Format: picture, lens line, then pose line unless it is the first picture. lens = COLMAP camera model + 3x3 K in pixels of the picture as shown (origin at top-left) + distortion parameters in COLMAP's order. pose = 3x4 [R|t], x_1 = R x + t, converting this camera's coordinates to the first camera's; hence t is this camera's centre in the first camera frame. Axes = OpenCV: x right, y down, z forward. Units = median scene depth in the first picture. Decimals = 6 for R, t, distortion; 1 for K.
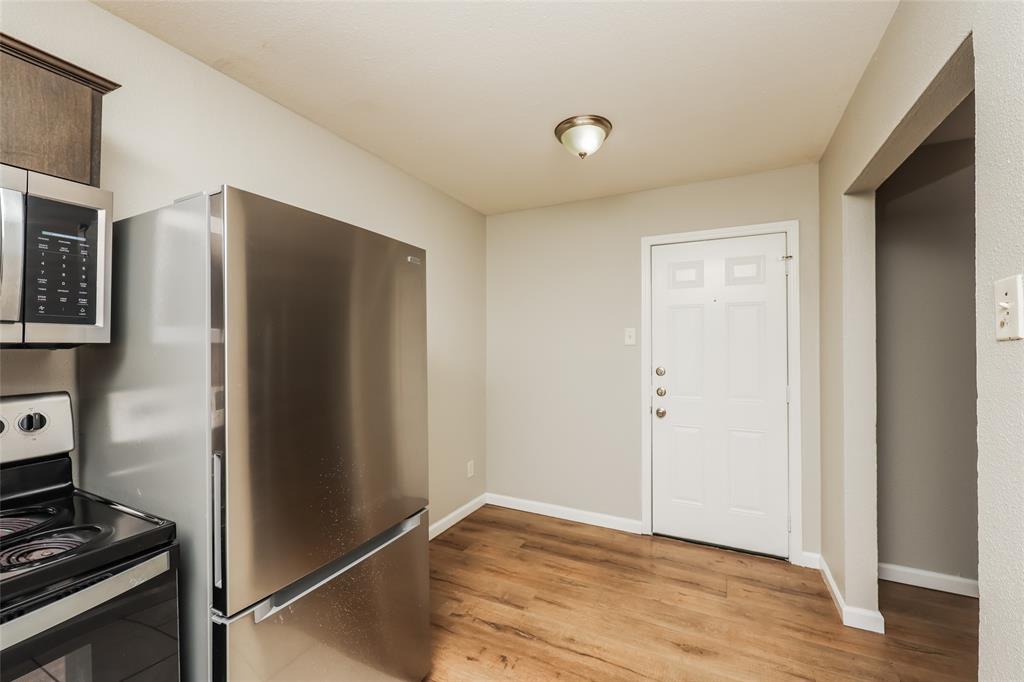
lens RADIAL K [[418.5, 0, 511.9], [0, 418.5, 338.5], [0, 0, 1]] dist [0.008310, 0.000687]
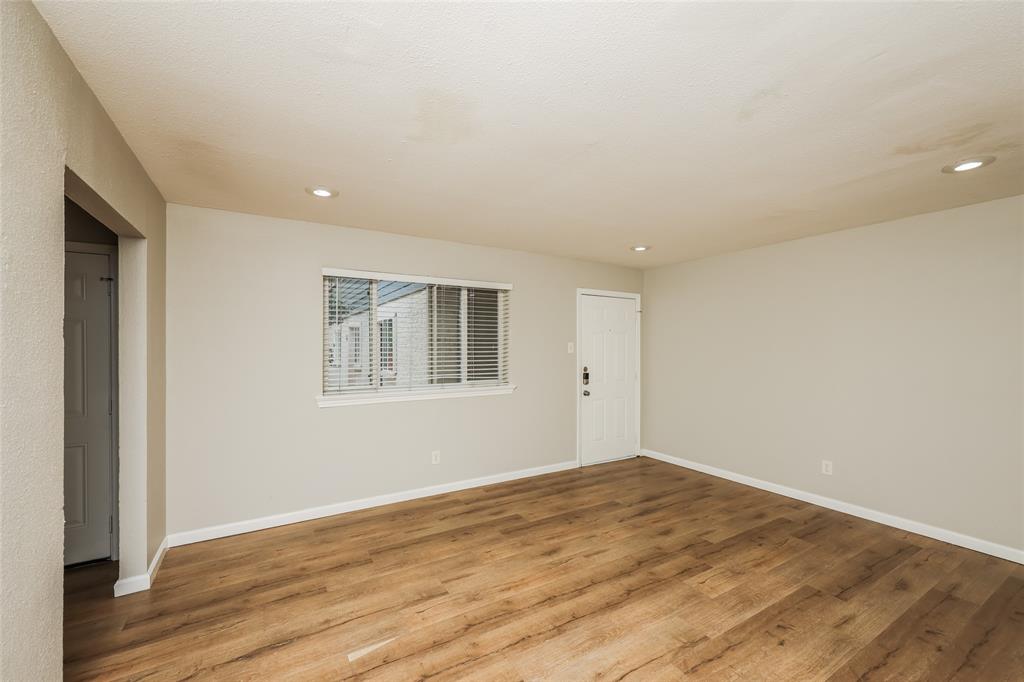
lens RADIAL K [[418.5, 0, 515.7], [0, 418.5, 345.7], [0, 0, 1]] dist [0.008310, 0.000687]
pose [[0.518202, 0.001188, 0.855257, -1.197290], [0.000384, 0.999999, -0.001622, -0.011232], [-0.855258, 0.001169, 0.518201, 0.349226]]
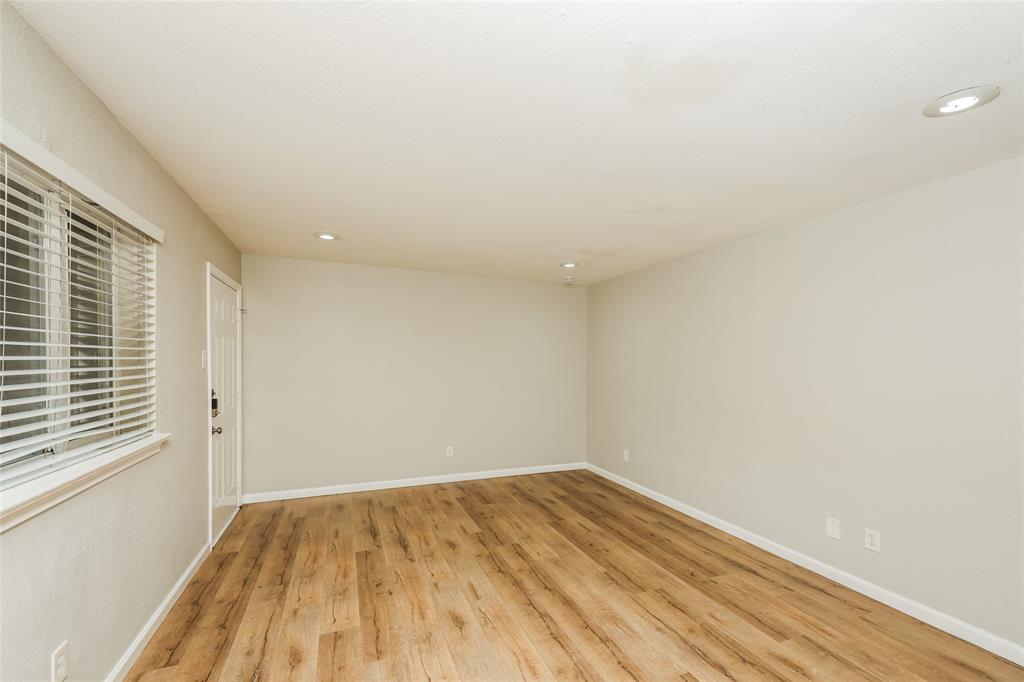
lens RADIAL K [[418.5, 0, 518.6], [0, 418.5, 362.8], [0, 0, 1]] dist [0.008310, 0.000687]
pose [[-0.767236, -0.014137, 0.641209, -0.900662], [-0.012917, 0.999895, 0.006590, -0.012354], [-0.641234, -0.003227, -0.767338, 1.280898]]
